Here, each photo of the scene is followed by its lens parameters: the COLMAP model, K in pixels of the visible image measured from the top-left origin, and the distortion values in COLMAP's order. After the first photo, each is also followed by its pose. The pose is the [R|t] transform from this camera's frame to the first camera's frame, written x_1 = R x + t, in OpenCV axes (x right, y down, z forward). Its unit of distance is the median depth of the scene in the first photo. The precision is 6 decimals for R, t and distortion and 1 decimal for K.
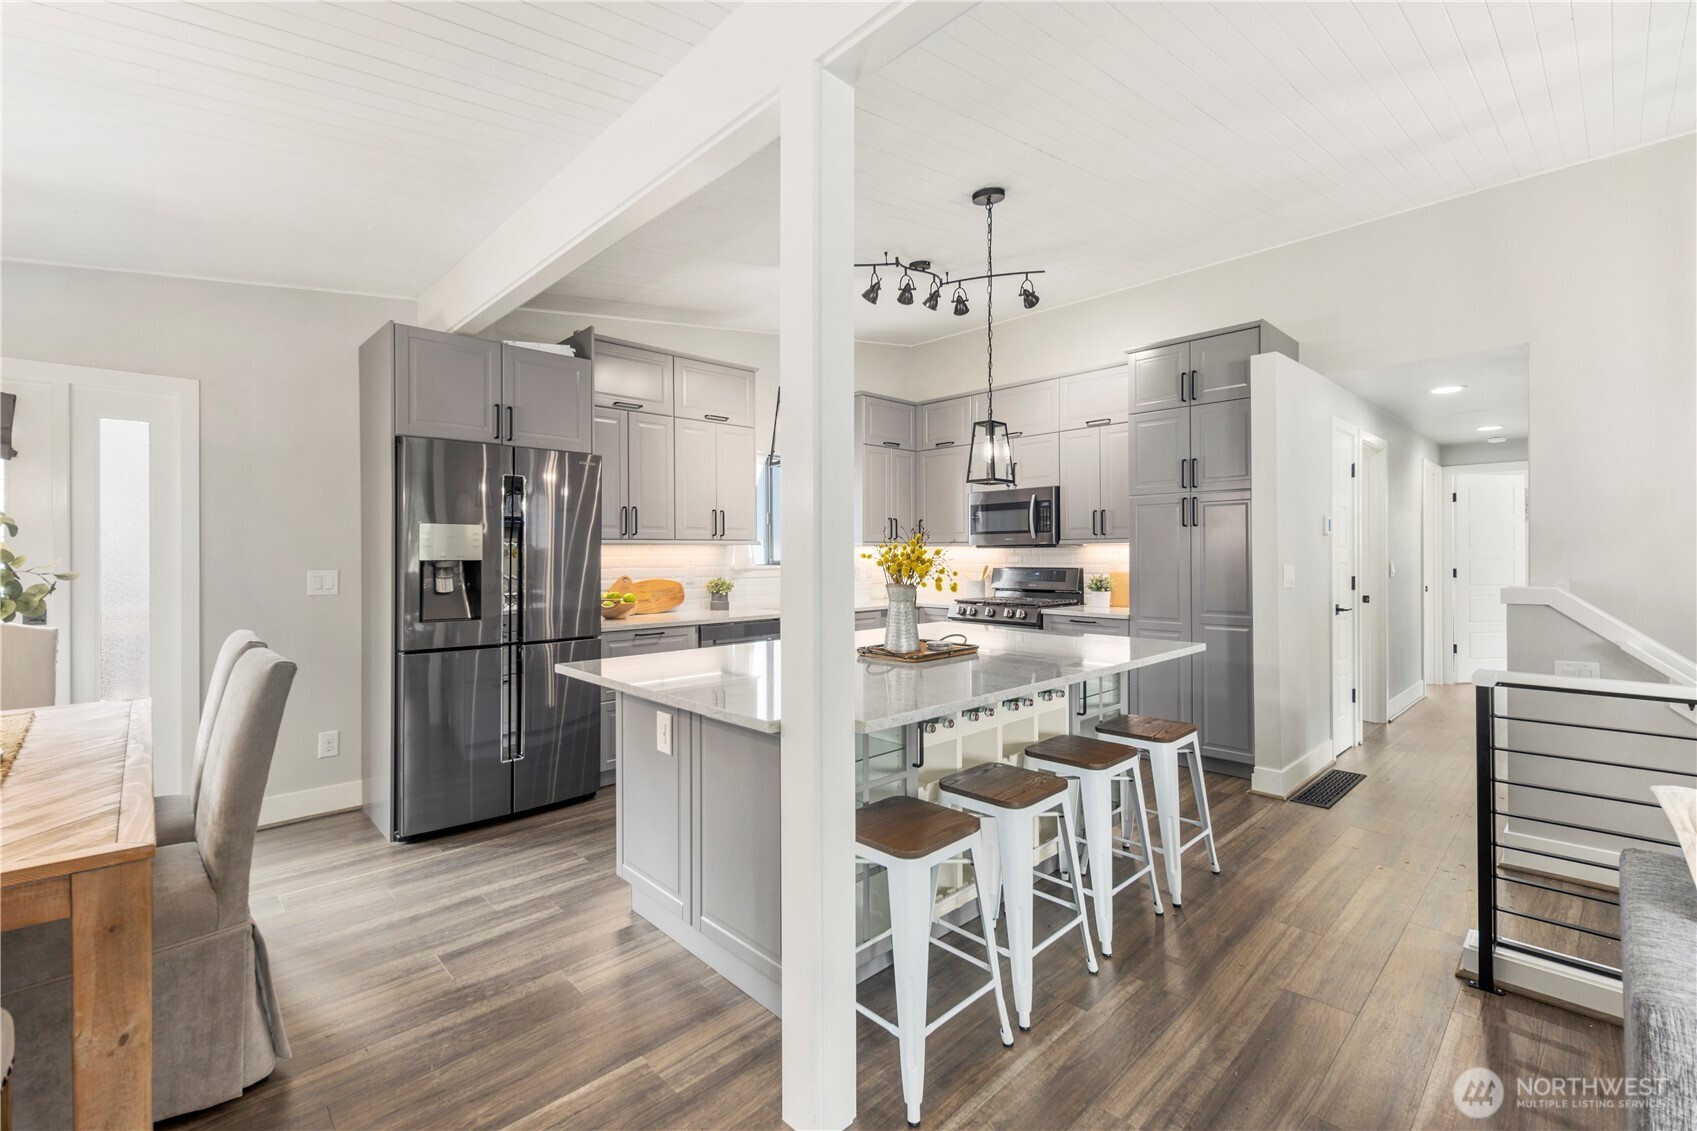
lens RADIAL K [[732.8, 0, 853.8], [0, 732.8, 551.8], [0, 0, 1]] dist [0.013185, -0.007529]
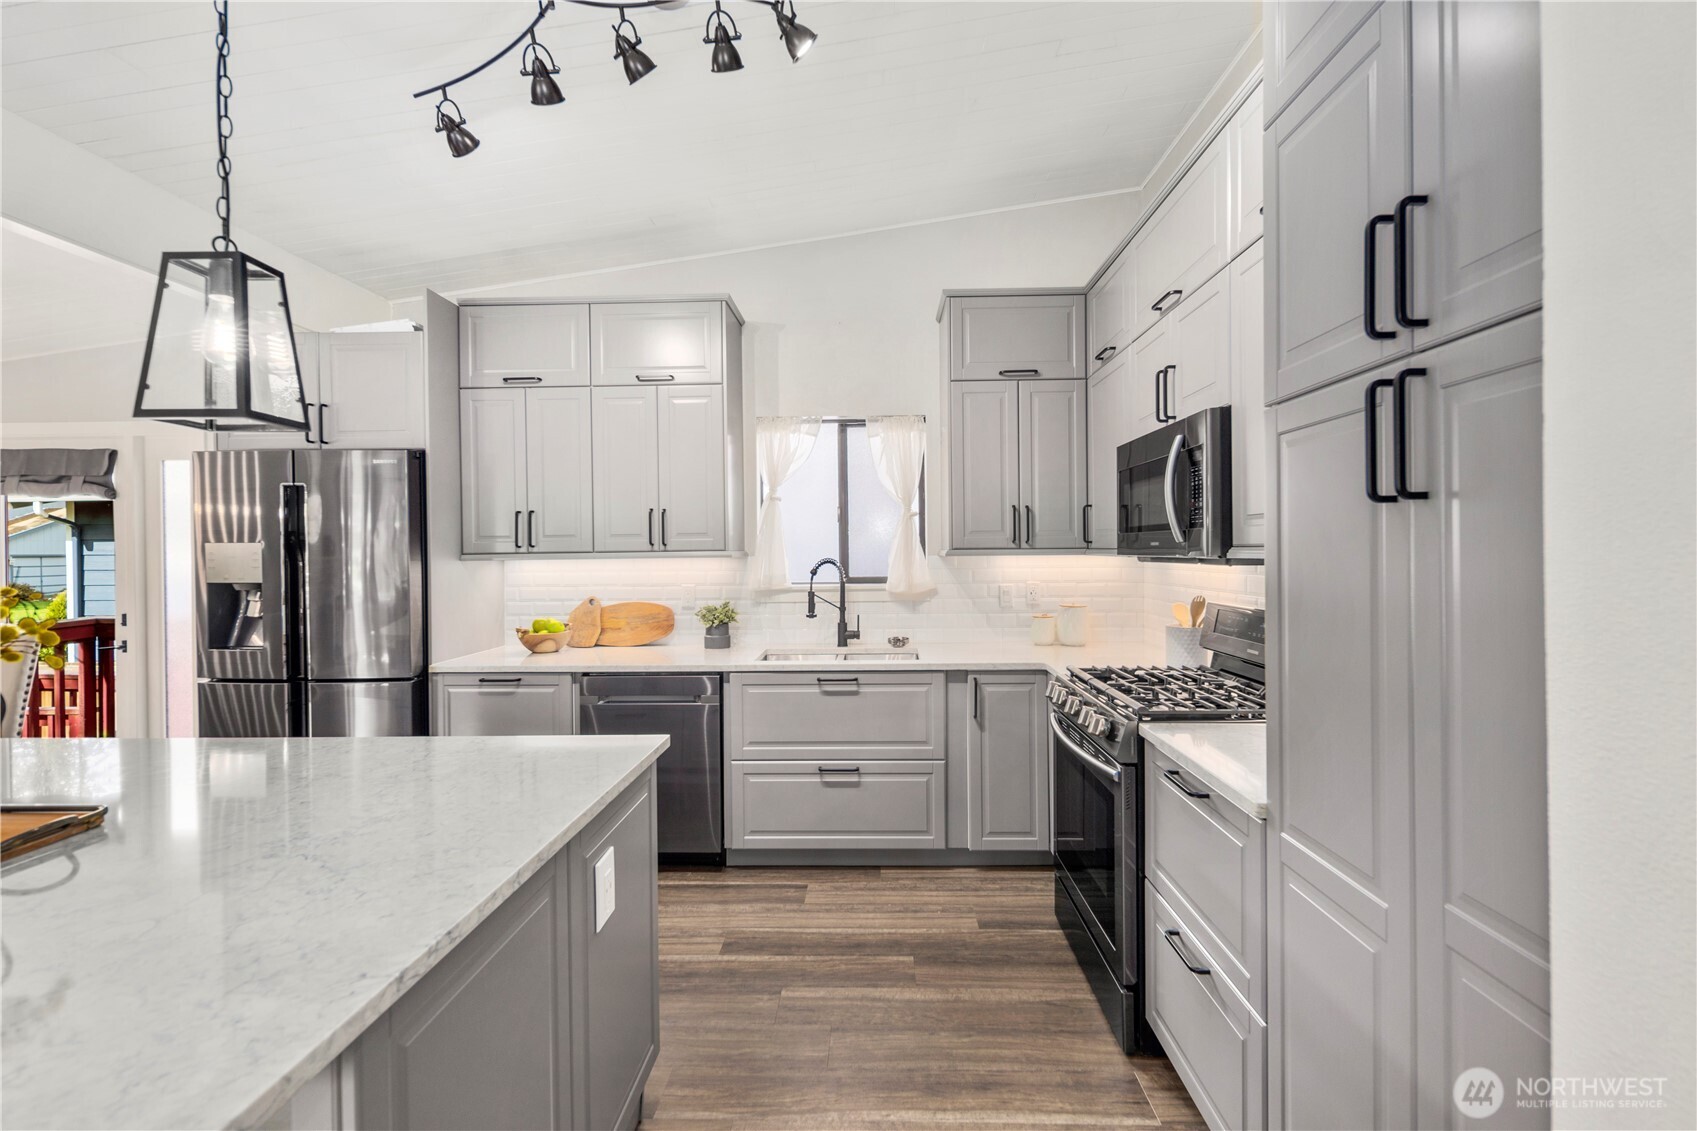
lens RADIAL K [[732.8, 0, 853.8], [0, 732.8, 551.8], [0, 0, 1]] dist [0.013185, -0.007529]
pose [[0.689986, 0.003096, -0.723817, 0.621687], [0.008575, 0.999886, 0.012451, -0.030930], [0.723772, -0.014798, 0.689880, 0.903255]]
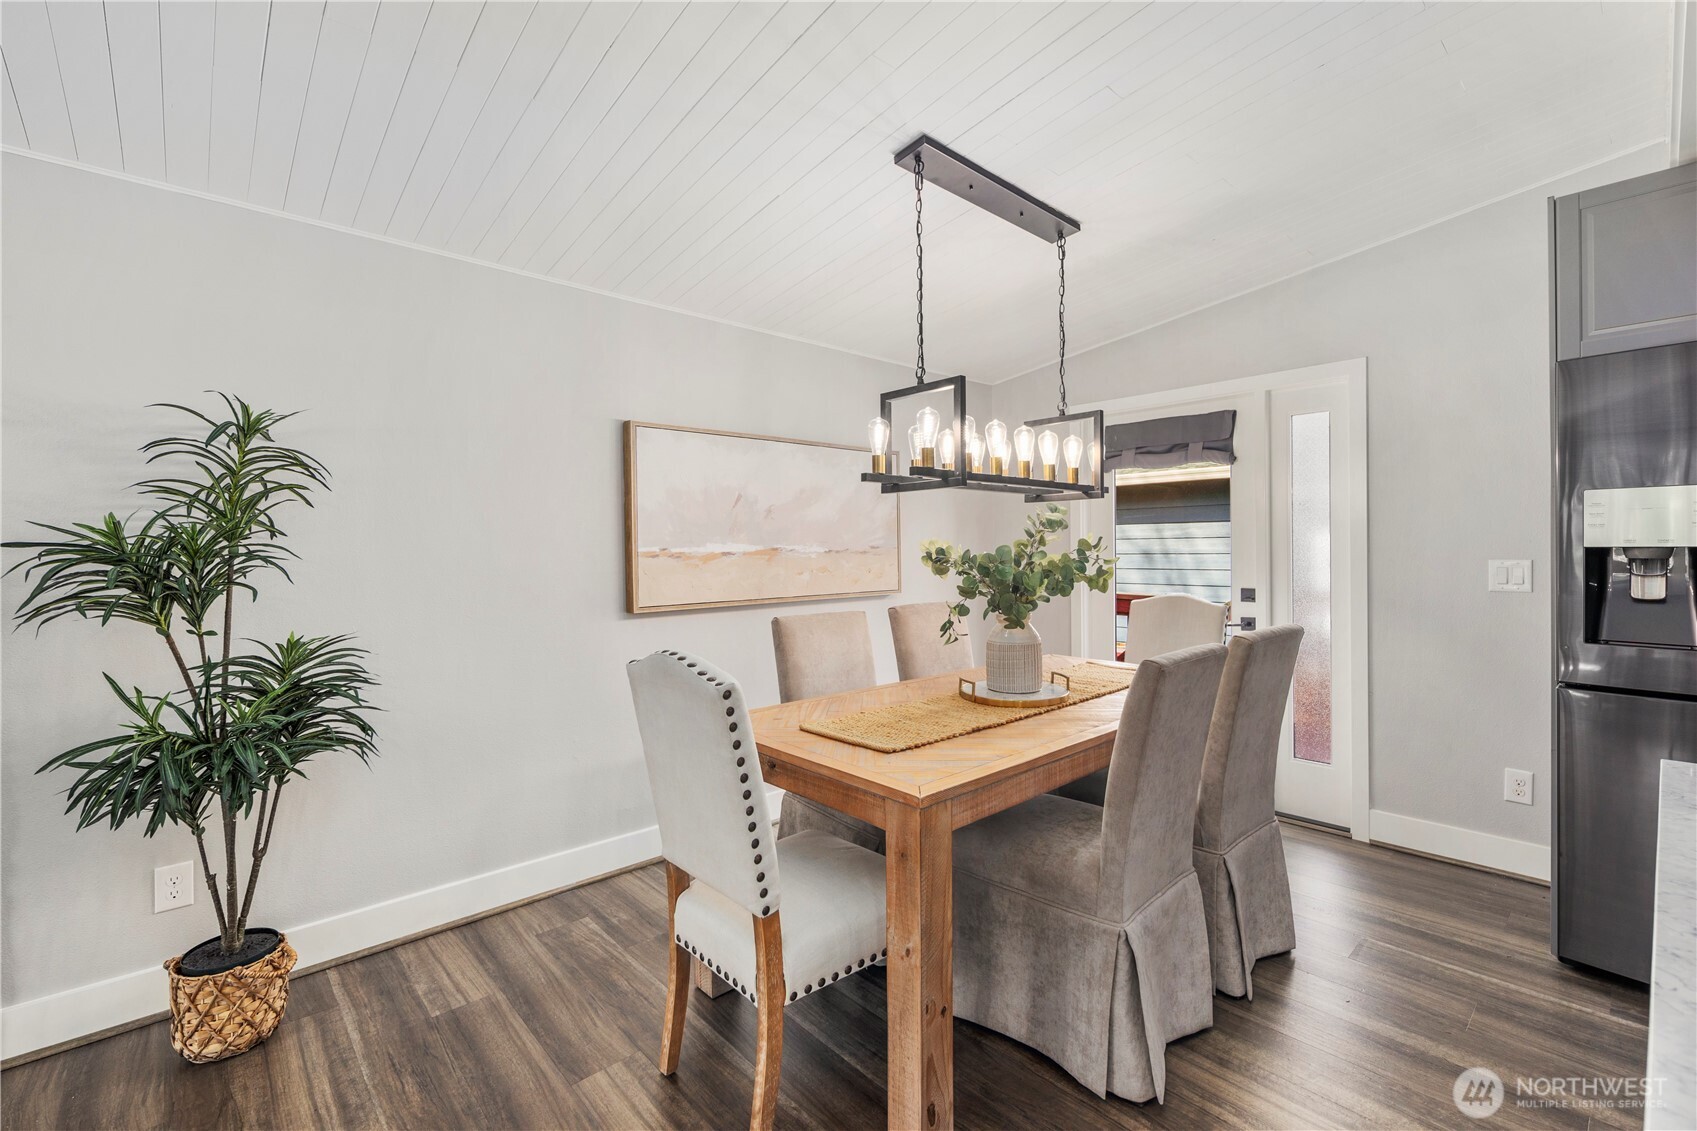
lens RADIAL K [[732.8, 0, 853.8], [0, 732.8, 551.8], [0, 0, 1]] dist [0.013185, -0.007529]
pose [[-0.024349, 0.009094, -0.999662, 0.068755], [0.014689, 0.999854, 0.008738, 0.000776], [0.999596, -0.014471, -0.024479, 0.335122]]
